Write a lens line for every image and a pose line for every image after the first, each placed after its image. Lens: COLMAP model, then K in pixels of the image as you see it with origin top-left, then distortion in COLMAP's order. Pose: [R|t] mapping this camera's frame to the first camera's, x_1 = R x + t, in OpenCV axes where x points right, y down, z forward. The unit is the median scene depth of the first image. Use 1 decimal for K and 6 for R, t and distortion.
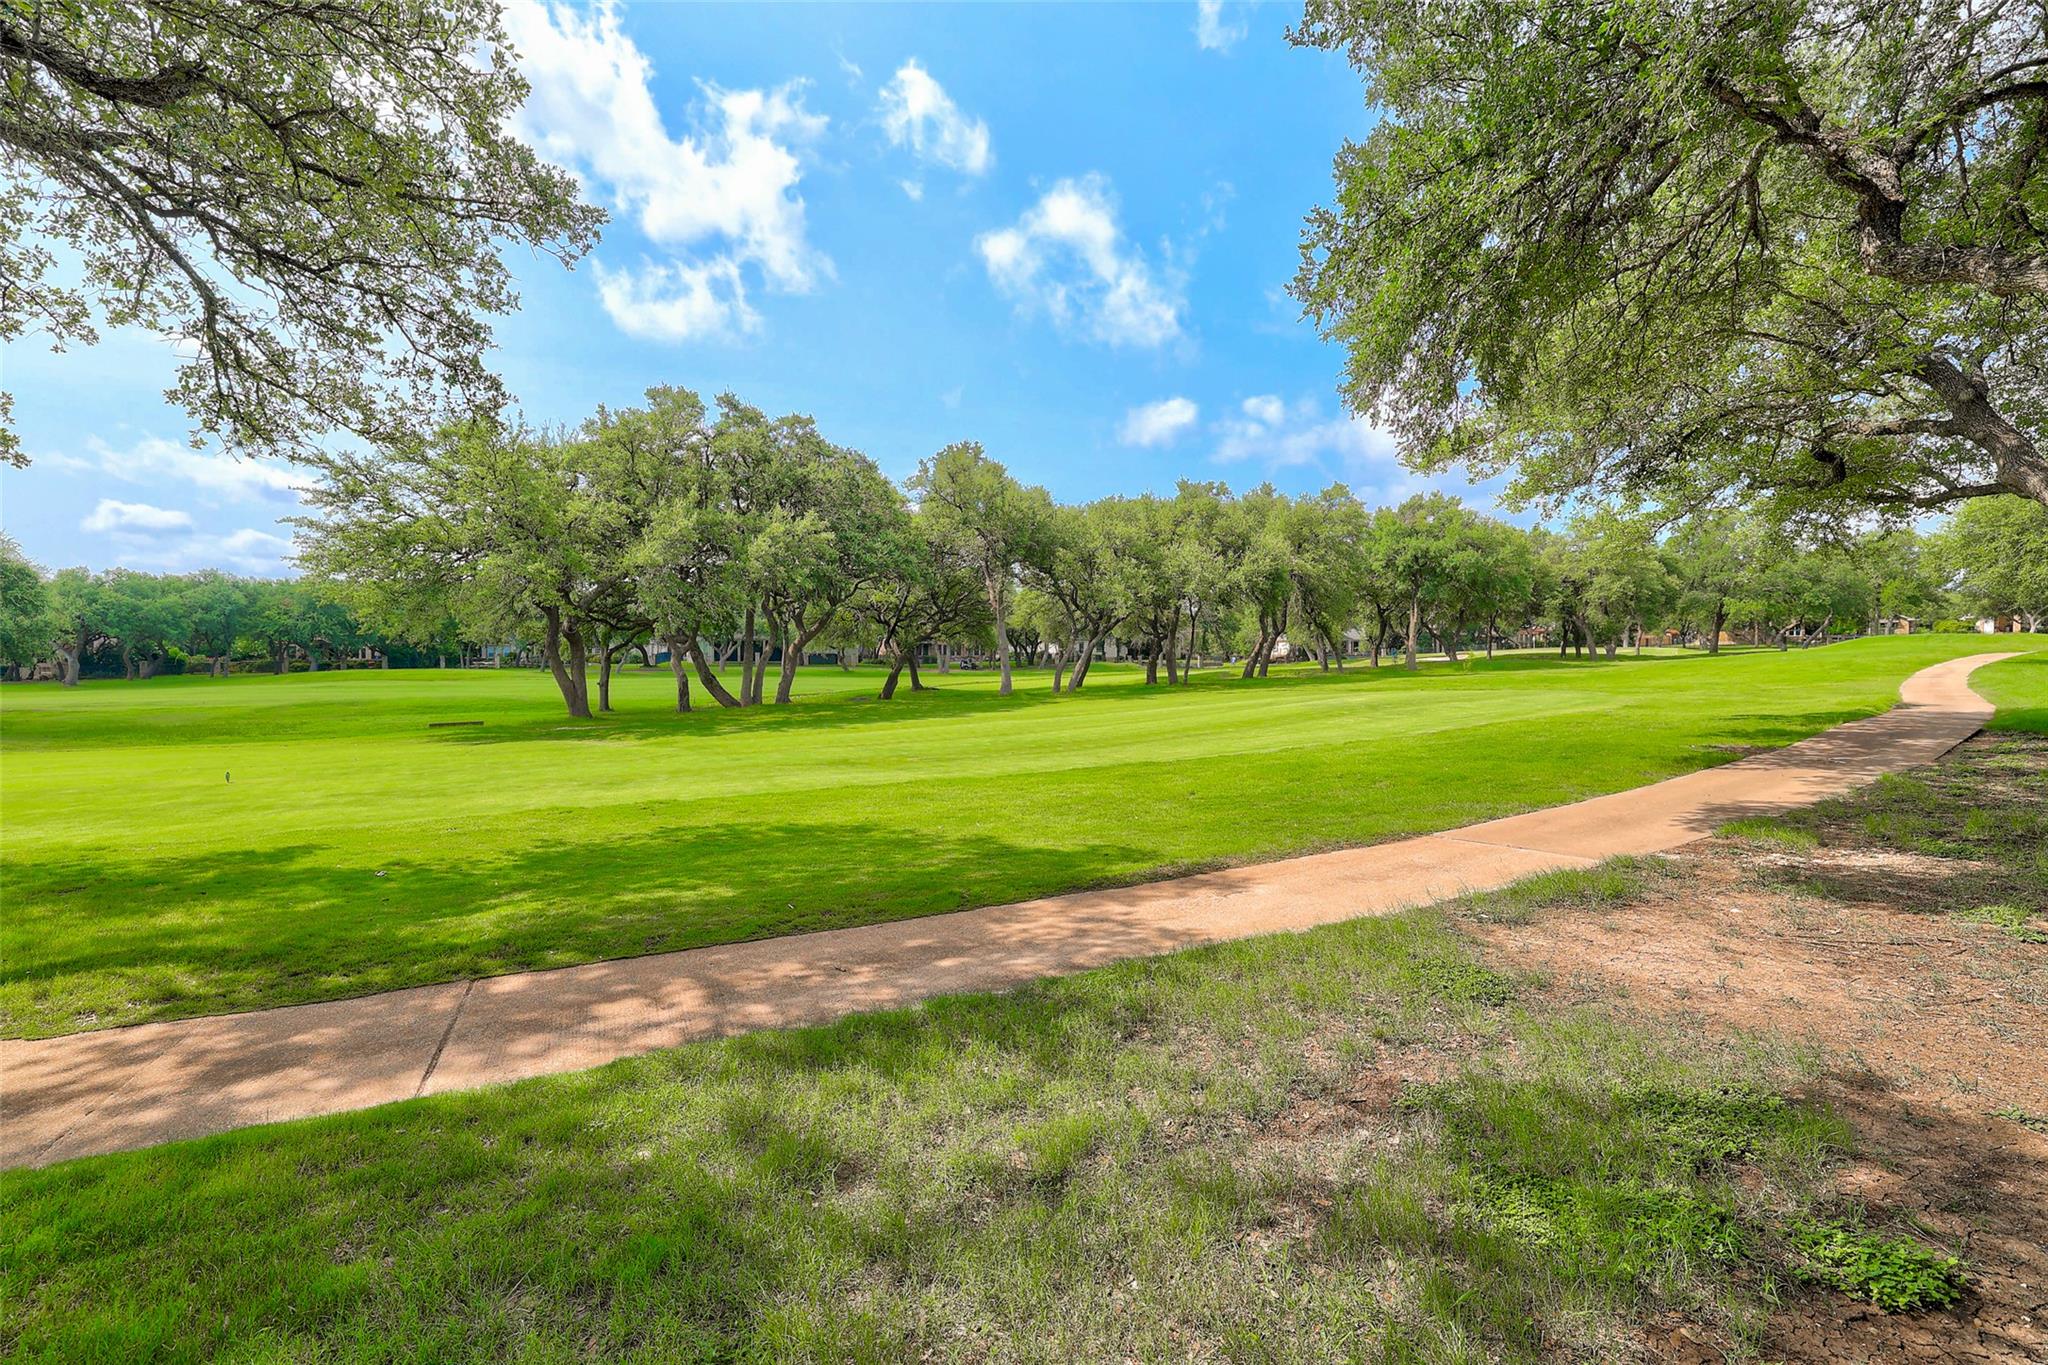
lens RADIAL K [[881.1, 0, 1022.9], [0, 881.1, 647.0], [0, 0, 1]] dist [-0.048230, 0.017379]
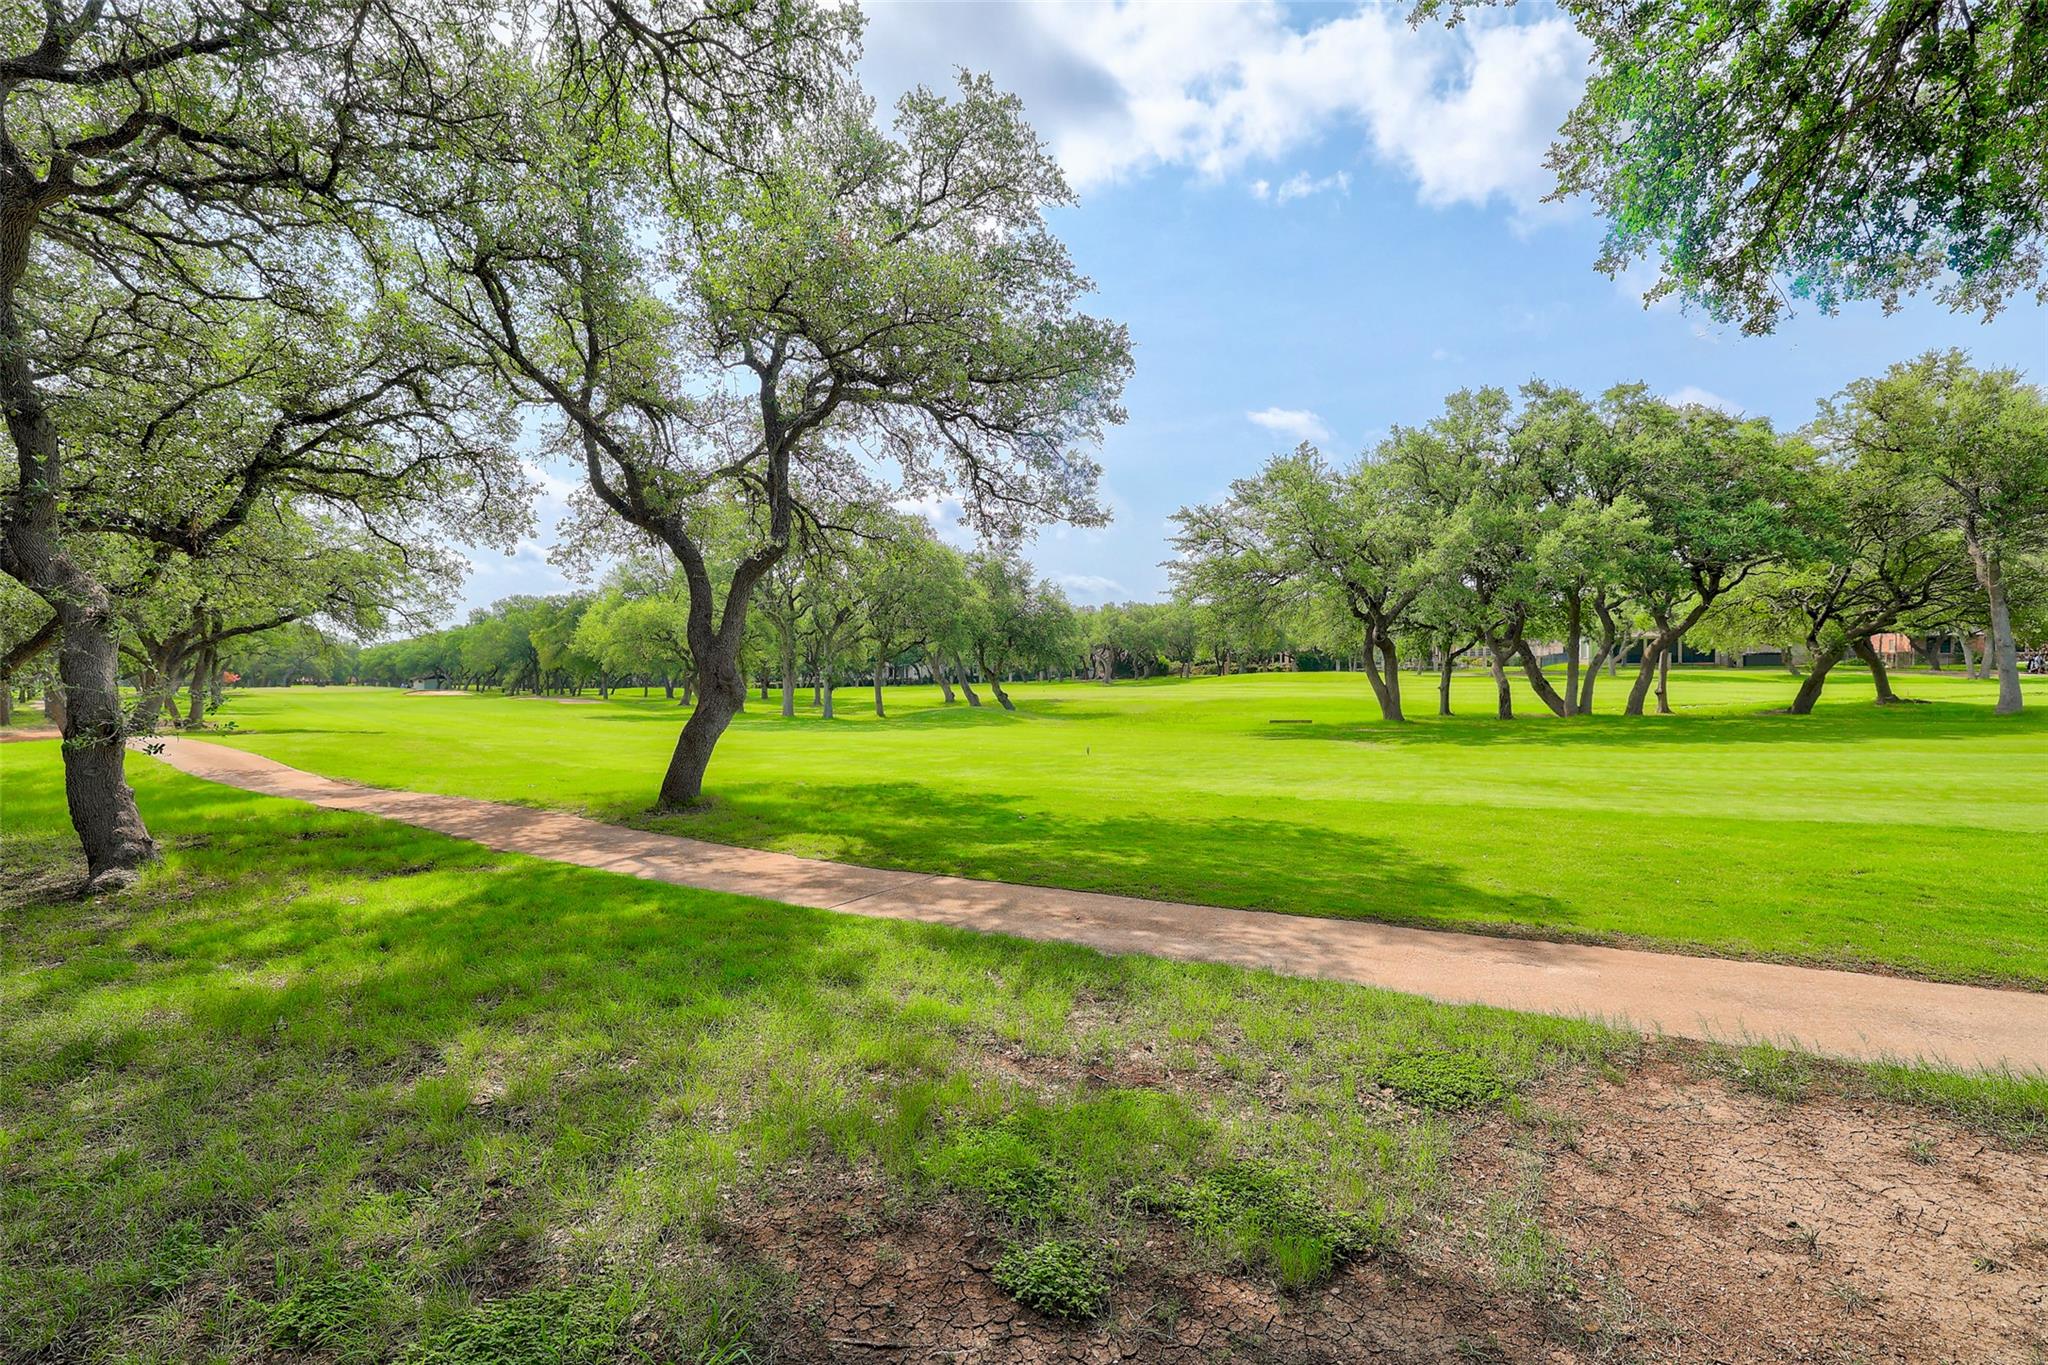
lens RADIAL K [[881.1, 0, 1022.9], [0, 881.1, 647.0], [0, 0, 1]] dist [-0.048230, 0.017379]
pose [[0.577844, -0.020504, -0.815890, 0.101448], [0.018713, 0.999754, -0.011872, -0.004625], [0.815933, -0.008407, 0.578086, 0.017105]]
